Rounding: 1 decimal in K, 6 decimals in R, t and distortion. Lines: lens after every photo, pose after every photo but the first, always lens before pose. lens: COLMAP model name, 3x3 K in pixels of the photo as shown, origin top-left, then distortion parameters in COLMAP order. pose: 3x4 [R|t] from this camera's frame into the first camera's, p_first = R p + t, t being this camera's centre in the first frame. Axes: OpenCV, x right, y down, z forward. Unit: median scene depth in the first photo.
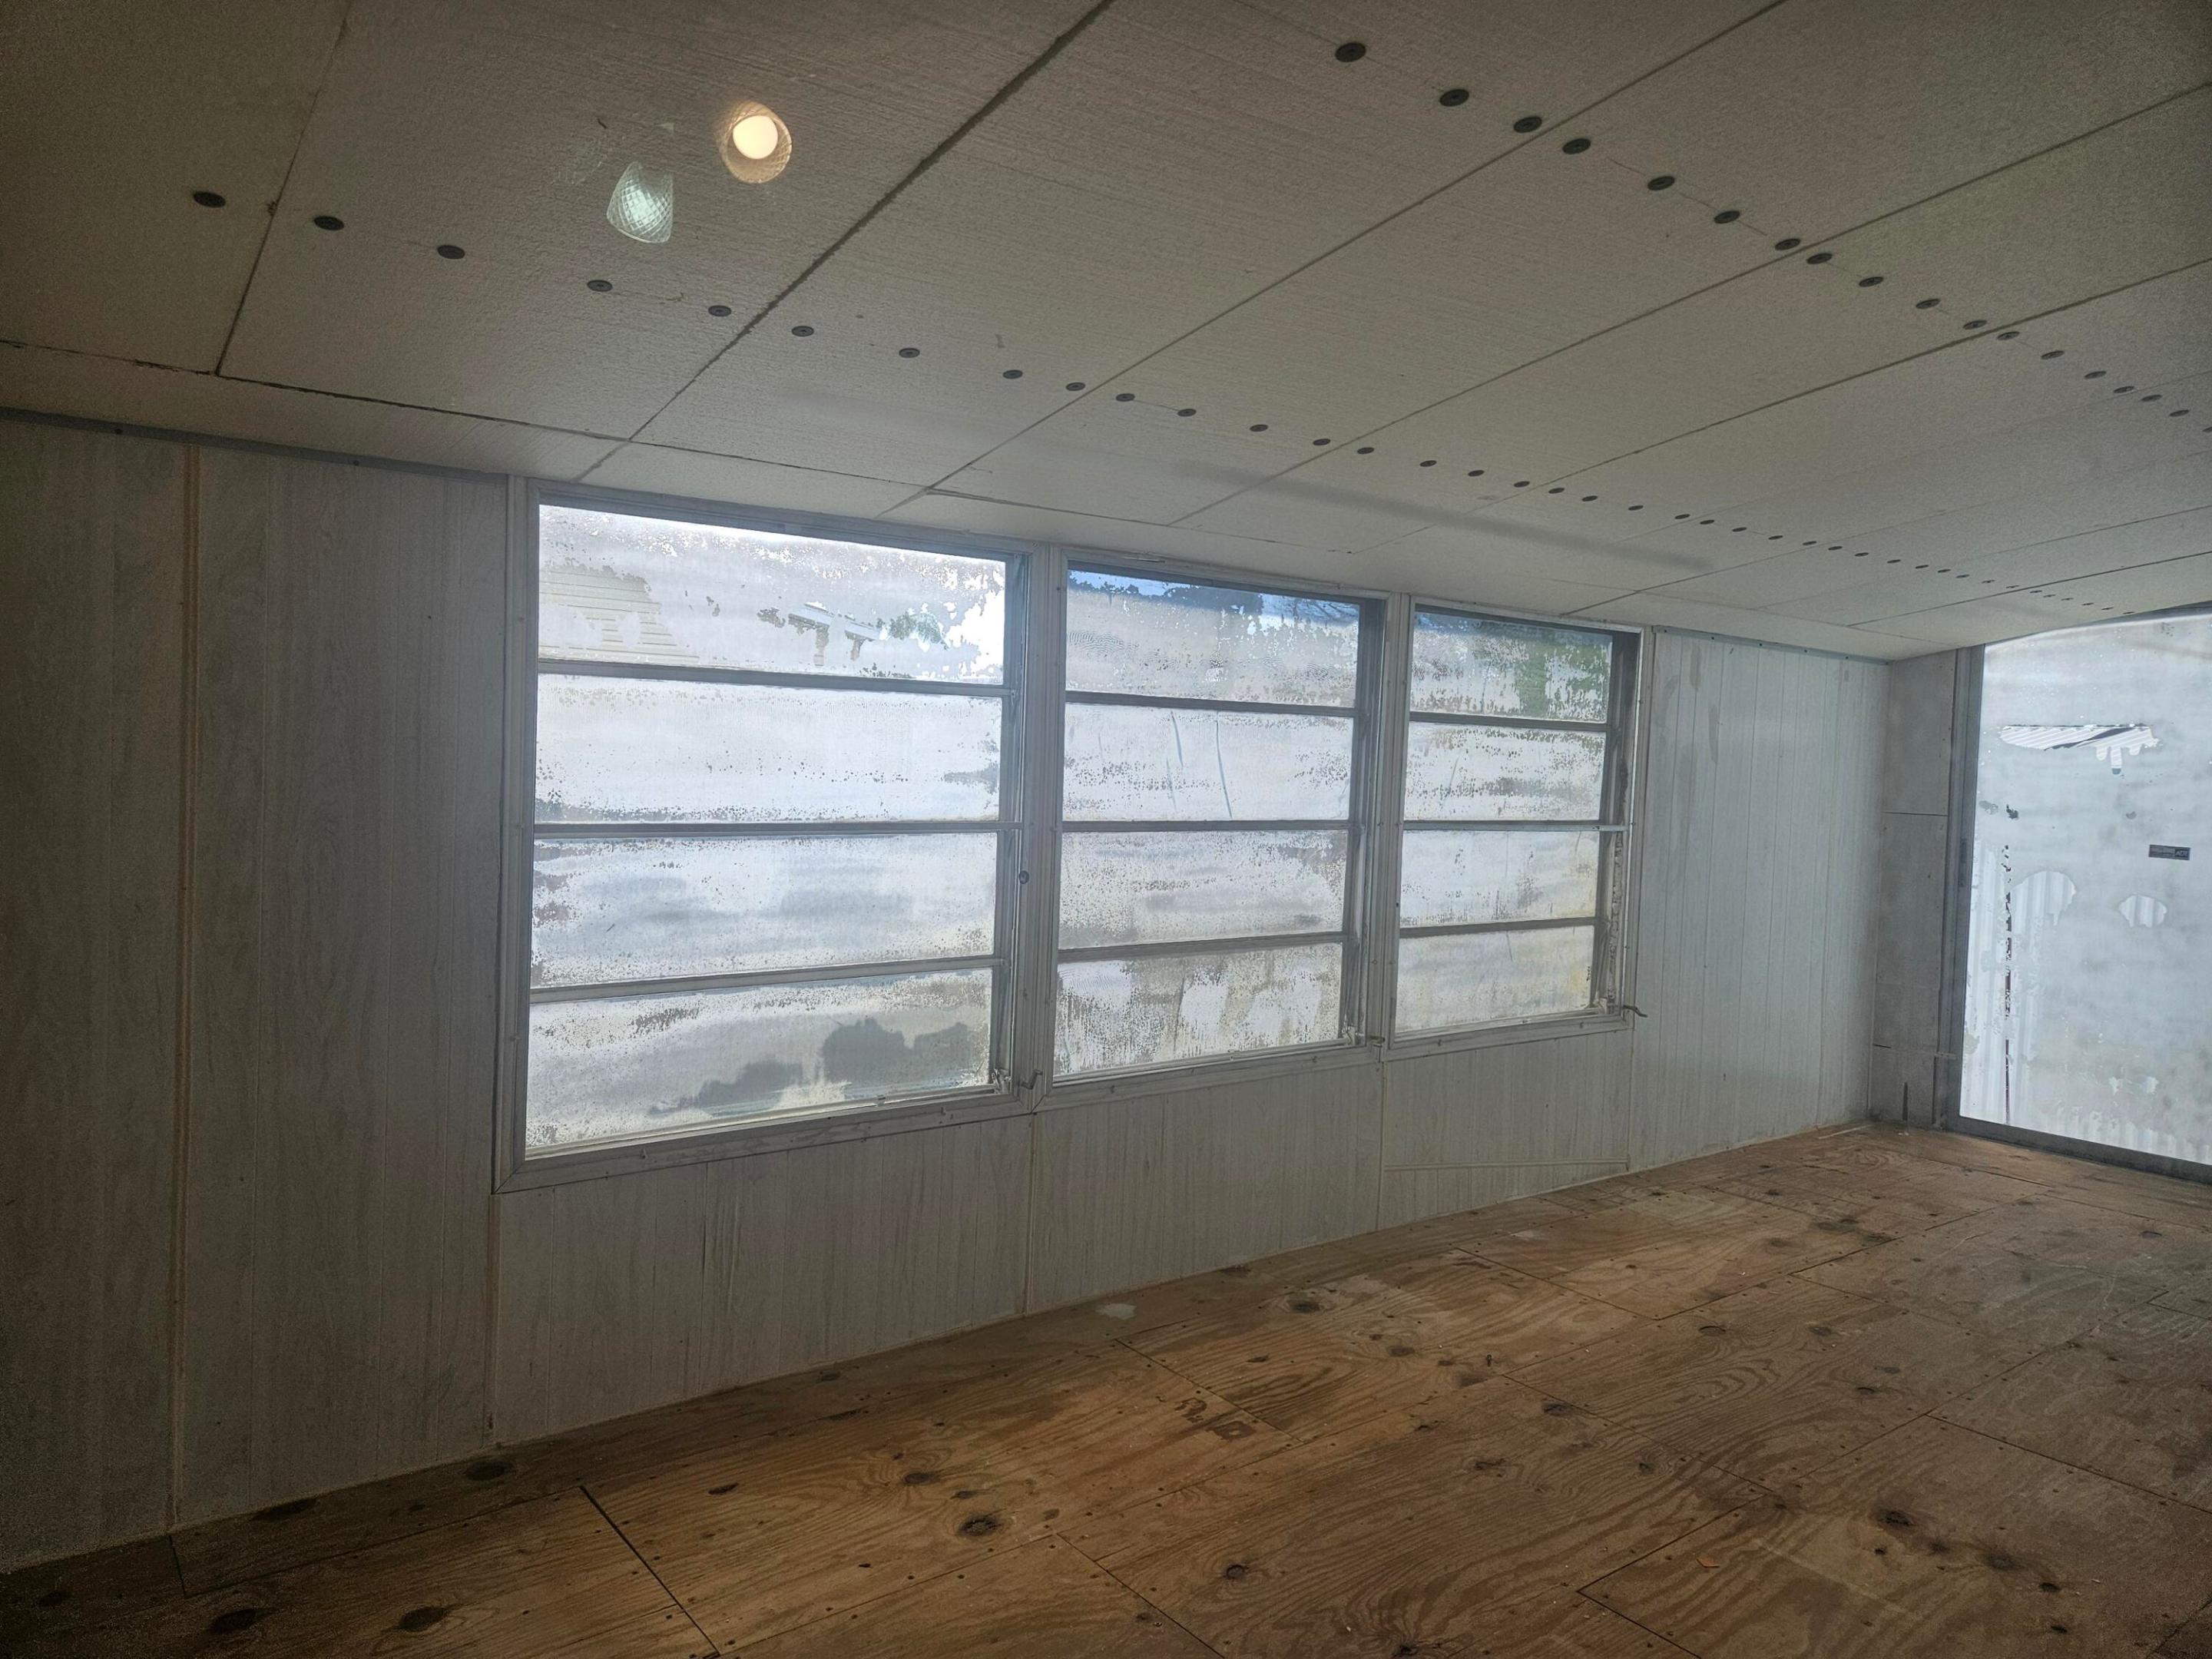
lens RADIAL K [[1484.9, 0, 1098.6], [0, 1484.9, 831.8], [0, 0, 1]] dist [0.071494, -0.060230]
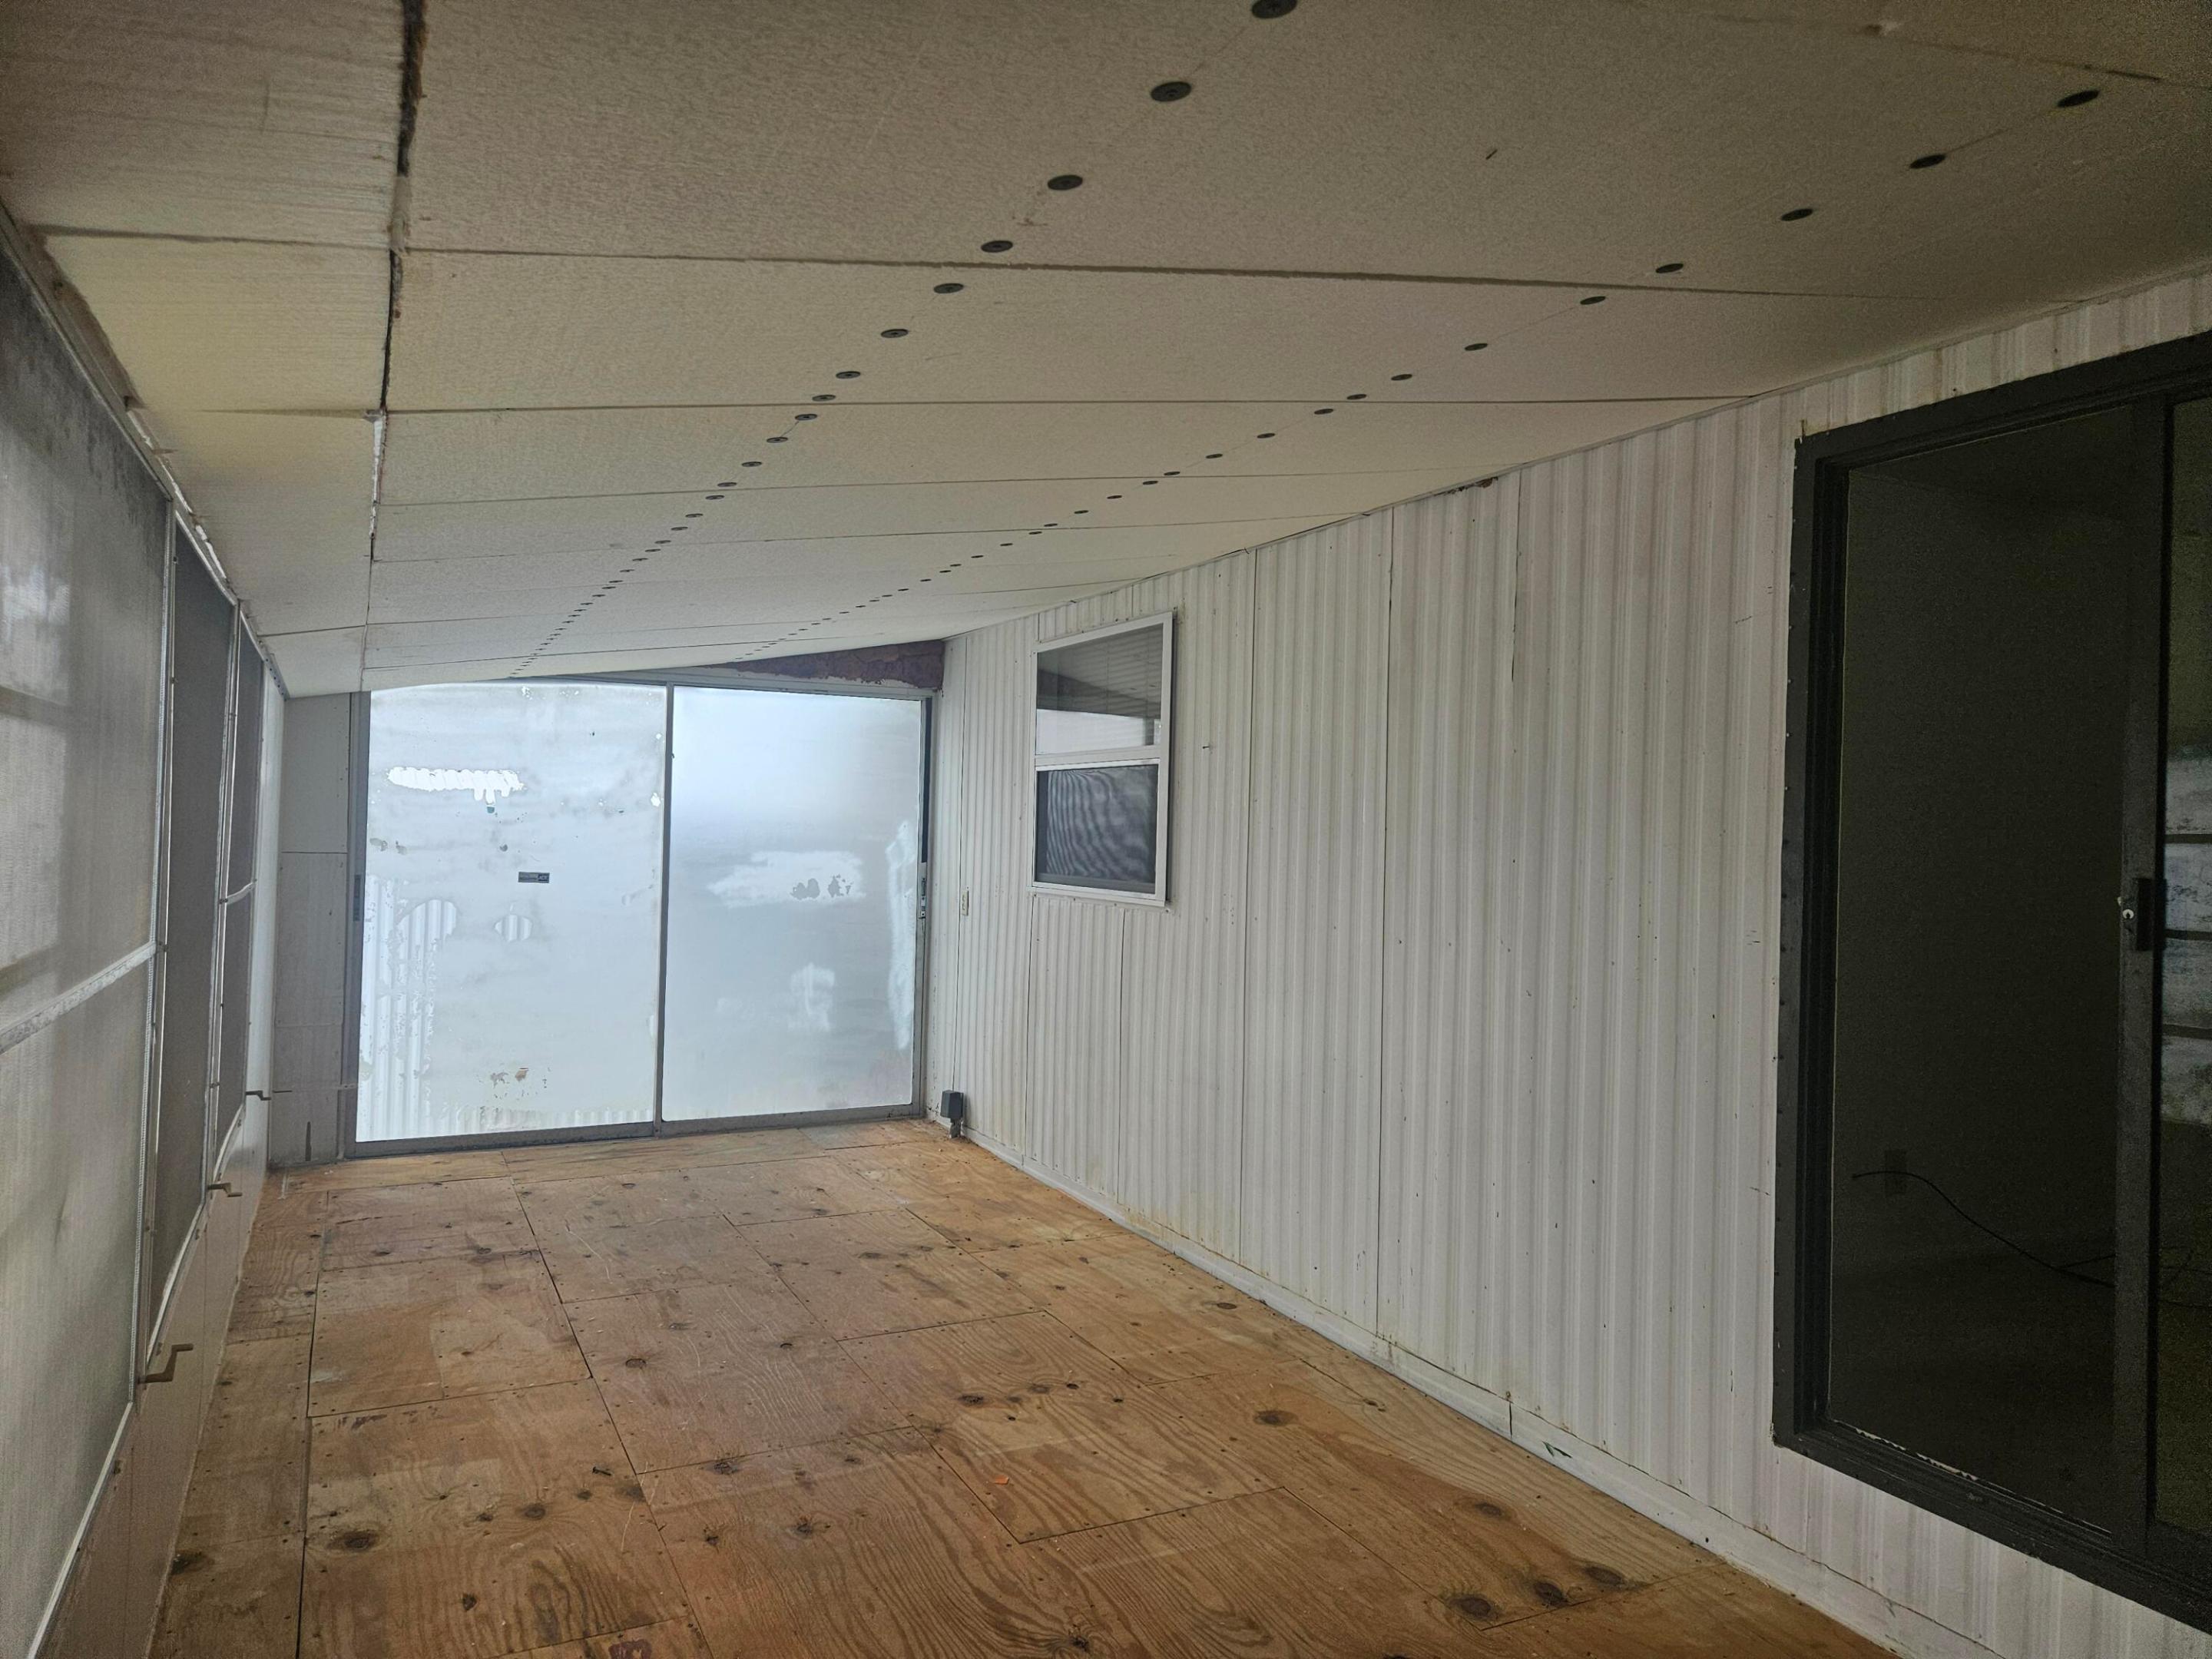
lens RADIAL K [[1473.5, 0, 1106.0], [0, 1473.5, 829.5], [0, 0, 1]] dist [0.075724, -0.066361]
pose [[0.186131, -0.024543, 0.982218, -0.537312], [0.029832, 0.999368, 0.019318, -0.049044], [-0.982072, 0.025706, 0.186746, 0.473134]]
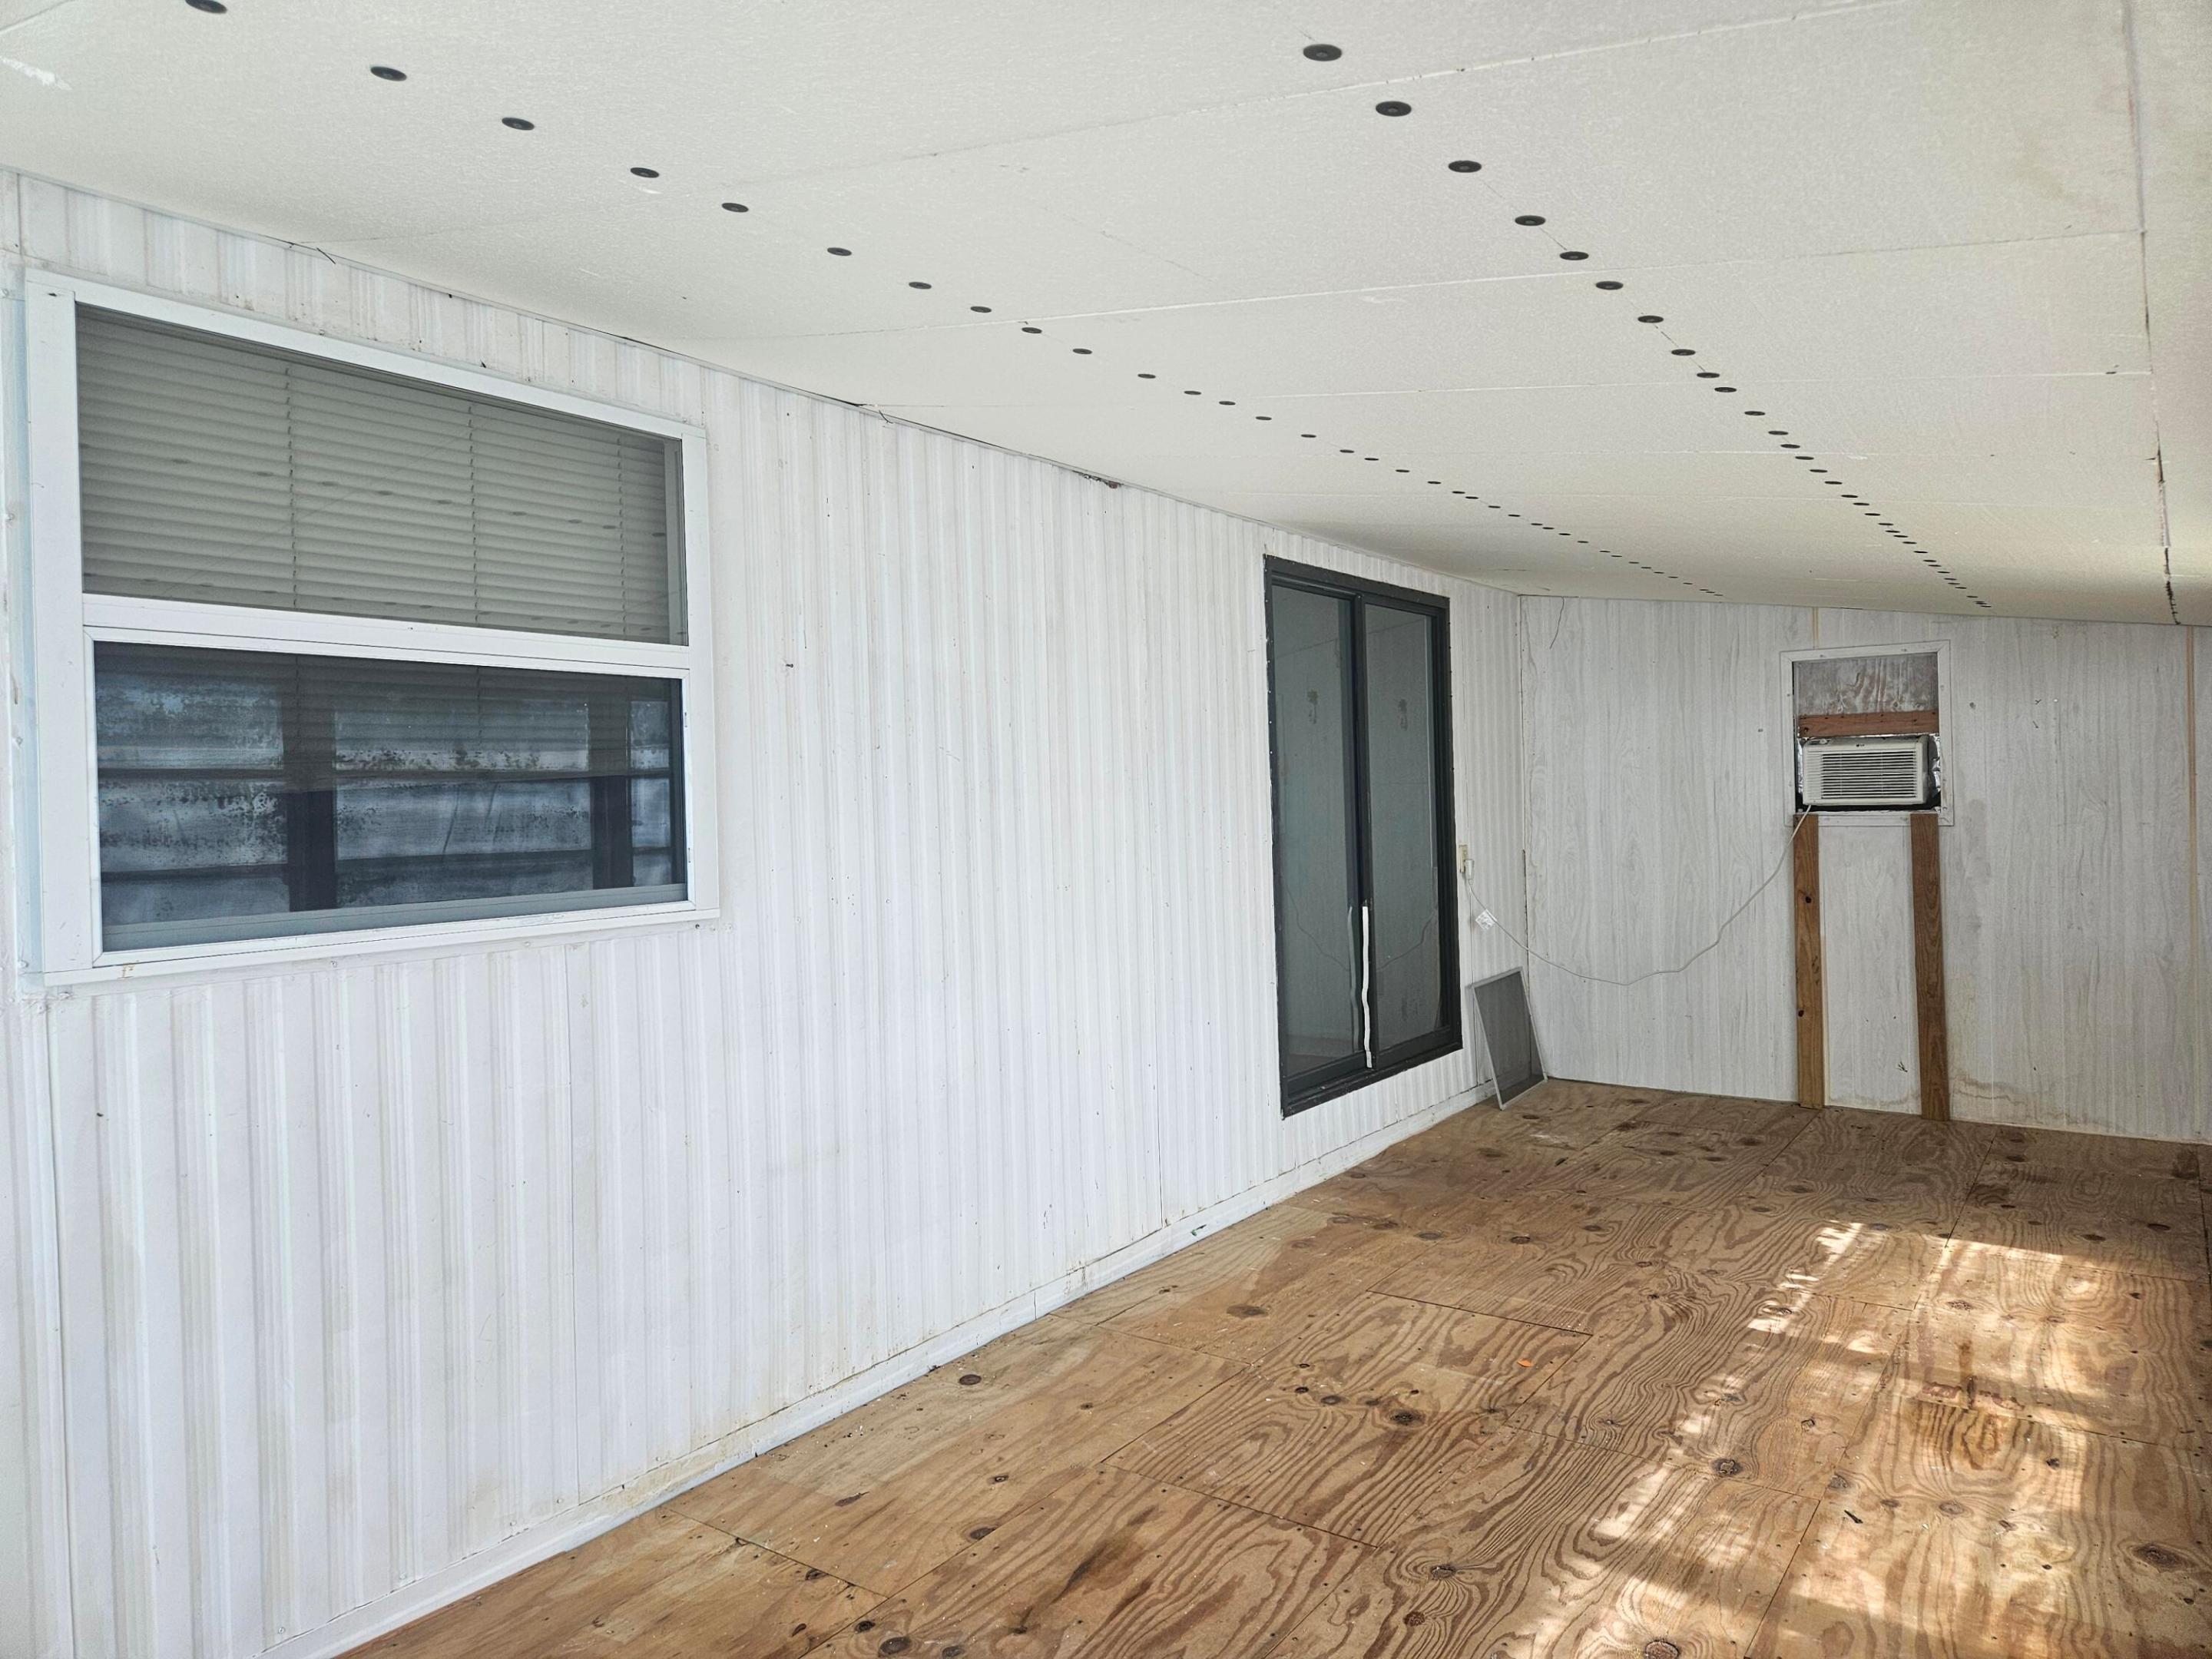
lens RADIAL K [[1473.5, 0, 1106.0], [0, 1473.5, 829.5], [0, 0, 1]] dist [0.075724, -0.066361]
pose [[-0.956368, -0.002703, -0.292152, 0.818740], [-0.021369, 0.997926, 0.060717, -0.054390], [0.291382, 0.064311, -0.954443, 1.512357]]
